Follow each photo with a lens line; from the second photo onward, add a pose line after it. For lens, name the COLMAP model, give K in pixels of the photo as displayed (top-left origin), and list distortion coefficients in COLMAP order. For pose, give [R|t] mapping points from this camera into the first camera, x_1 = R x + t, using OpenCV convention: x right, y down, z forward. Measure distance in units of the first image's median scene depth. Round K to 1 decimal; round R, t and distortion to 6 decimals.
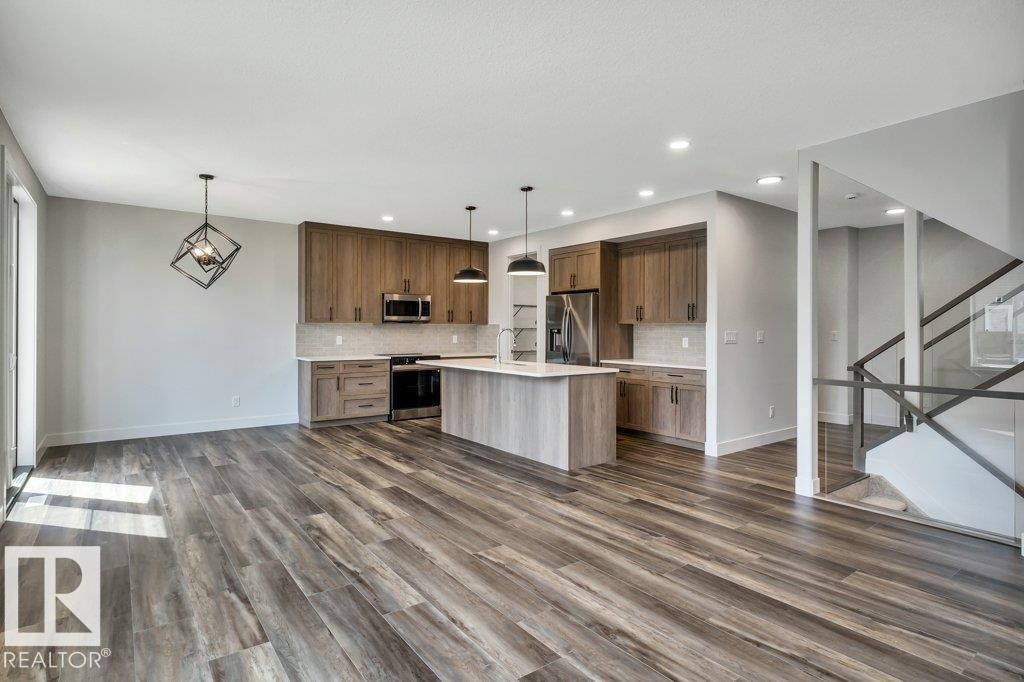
lens RADIAL K [[536.4, 0, 512.0], [0, 536.4, 341.0], [0, 0, 1]] dist [0.001138, 0.000260]
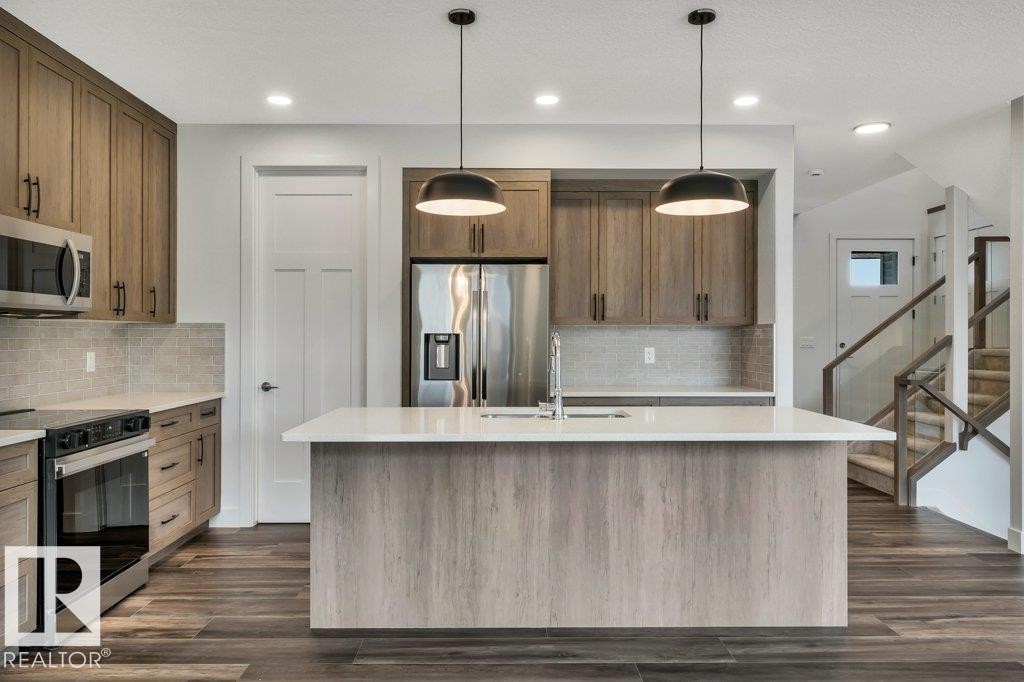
lens RADIAL K [[688.0, 0, 498.6], [0, 688.0, 343.0], [0, 0, 1]] dist [0.001375, 0.000777]
pose [[0.589023, -0.010726, 0.808045, -0.400034], [0.017994, 0.999838, 0.000156, -0.013734], [-0.807916, 0.014448, 0.589121, 0.607240]]
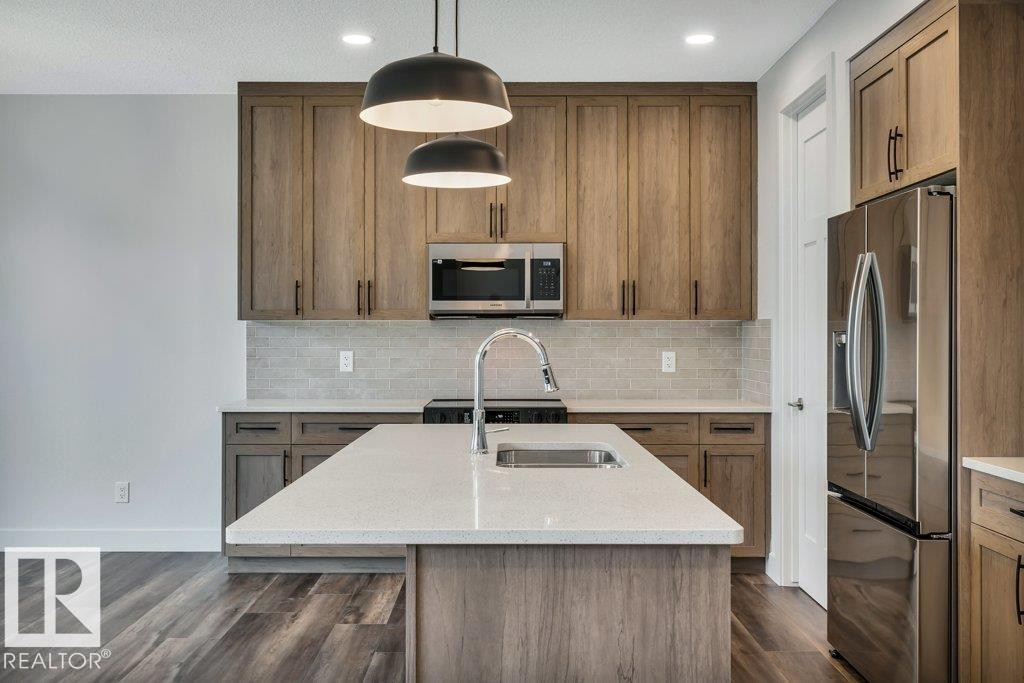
lens RADIAL K [[1012.8, 0, 512.0], [0, 1012.8, 341.5], [0, 0, 1]] dist [0.006513, 0.005540]
pose [[0.807571, 0.000740, -0.589770, 0.261610], [-0.009891, 0.999876, -0.012289, -0.009249], [0.589688, 0.015757, 0.807478, 0.474726]]
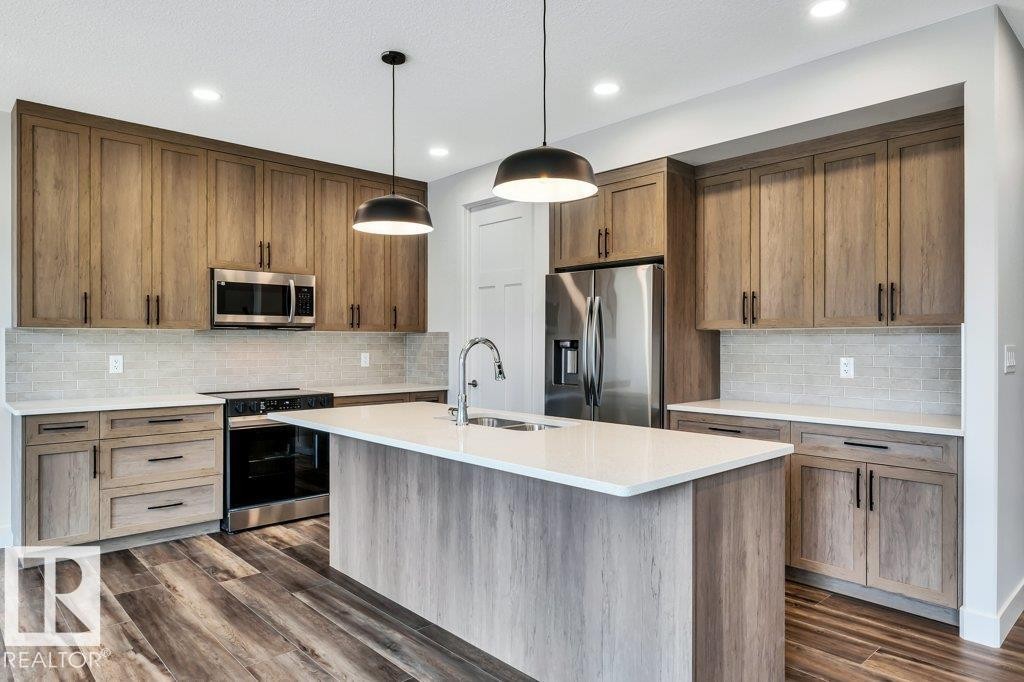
lens RADIAL K [[639.5, 0, 517.6], [0, 639.5, 351.5], [0, 0, 1]] dist [-0.004104, 0.000474]
pose [[0.993744, -0.003497, 0.111625, -0.031610], [0.004171, 0.999974, -0.005800, -0.008911], [-0.111602, 0.006230, 0.993733, 0.422796]]
